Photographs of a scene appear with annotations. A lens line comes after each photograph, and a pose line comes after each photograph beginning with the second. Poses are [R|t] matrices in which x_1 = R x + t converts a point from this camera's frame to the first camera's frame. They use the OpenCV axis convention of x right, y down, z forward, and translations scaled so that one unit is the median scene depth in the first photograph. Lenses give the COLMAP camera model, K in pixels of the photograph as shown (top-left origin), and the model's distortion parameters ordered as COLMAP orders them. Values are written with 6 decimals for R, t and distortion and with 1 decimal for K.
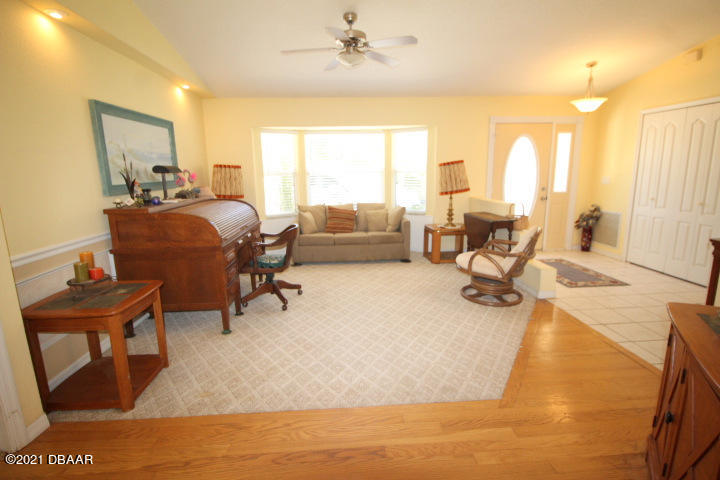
lens RADIAL K [[352.5, 0, 357.3], [0, 352.5, 238.2], [0, 0, 1]] dist [0.001990, -0.015657]
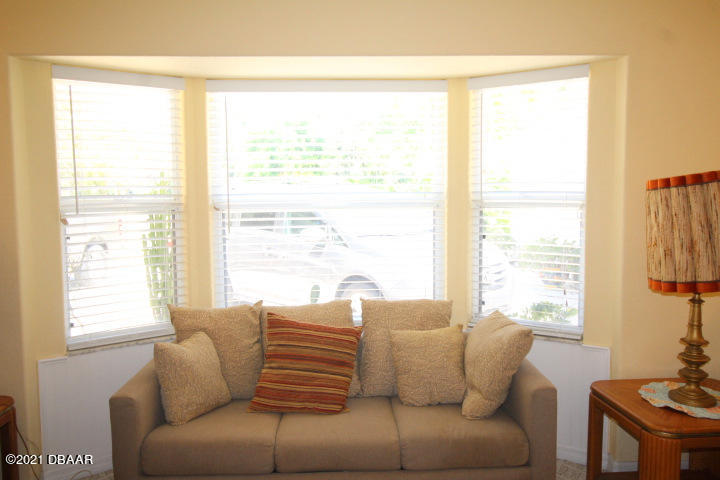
lens RADIAL K [[577.3, 0, 360.0], [0, 577.3, 240.0], [0, 0, 1]] dist [0.006432, 0.002555]
pose [[0.999577, 0.008069, -0.027929, 0.011115], [-0.011055, 0.994035, -0.108497, -0.104917], [0.026887, 0.108760, 0.993704, 0.509920]]
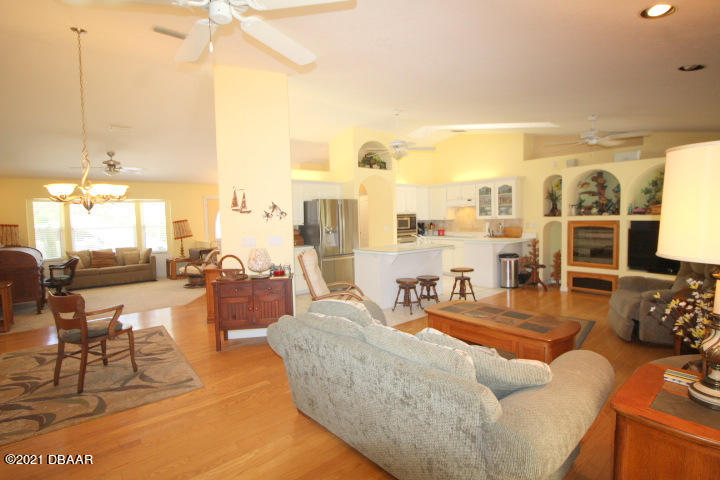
lens RADIAL K [[352.5, 0, 357.3], [0, 352.5, 238.2], [0, 0, 1]] dist [0.001990, -0.015657]
pose [[0.809477, -0.038178, 0.585908, -0.045213], [0.126446, 0.985805, -0.110458, 0.164671], [-0.573374, 0.163499, 0.802814, -0.846816]]
